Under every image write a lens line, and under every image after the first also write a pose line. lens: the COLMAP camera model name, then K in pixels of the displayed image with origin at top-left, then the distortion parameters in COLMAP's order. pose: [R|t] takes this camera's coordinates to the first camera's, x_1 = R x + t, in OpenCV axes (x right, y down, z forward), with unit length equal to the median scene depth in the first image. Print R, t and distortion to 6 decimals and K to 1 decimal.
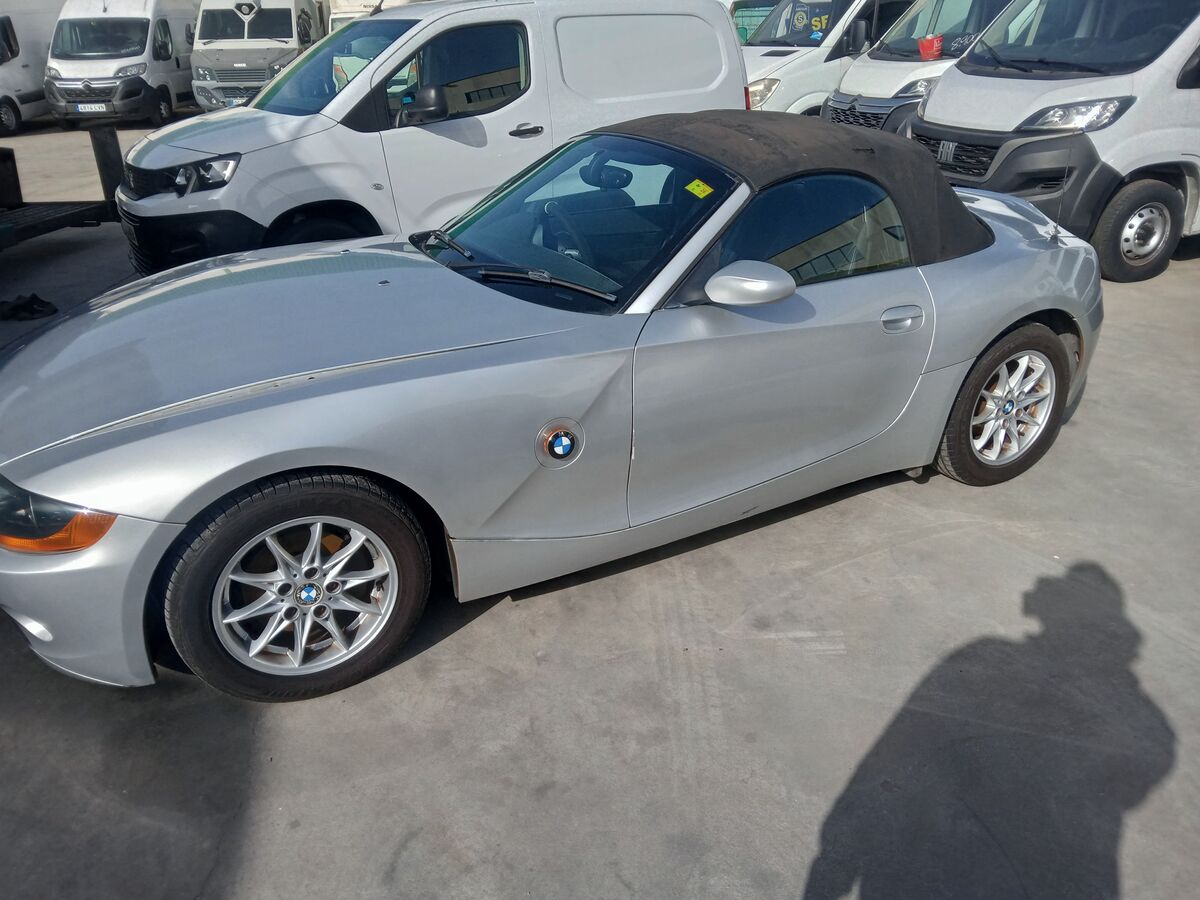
lens RADIAL K [[874.3, 0, 606.4], [0, 874.3, 443.1], [0, 0, 1]] dist [0.050214, -0.075606]
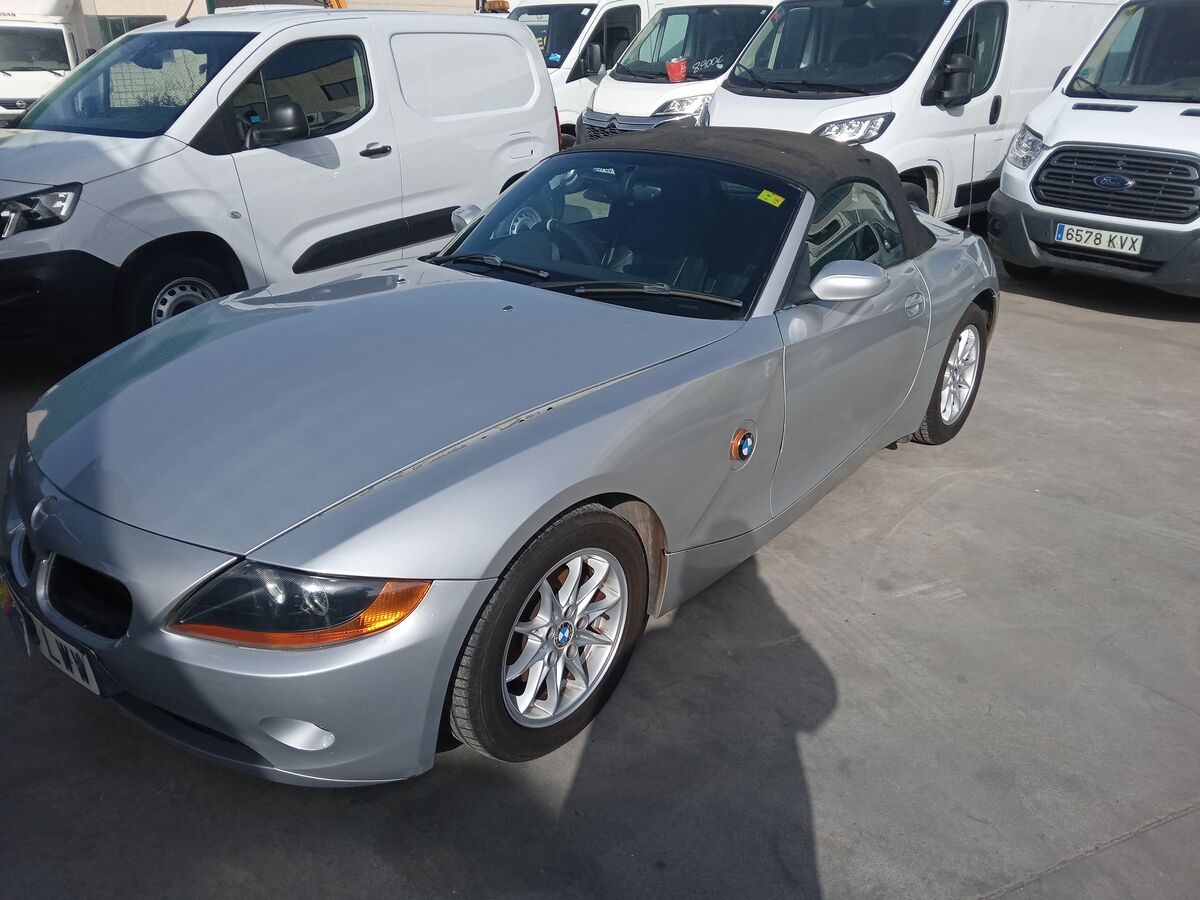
lens RADIAL K [[874.3, 0, 606.4], [0, 874.3, 443.1], [0, 0, 1]] dist [0.050214, -0.075606]
pose [[0.928675, -0.132771, 0.346317, -0.263621], [0.139285, 0.990233, 0.006133, -0.014537], [-0.343749, 0.042542, 0.938097, 0.038060]]
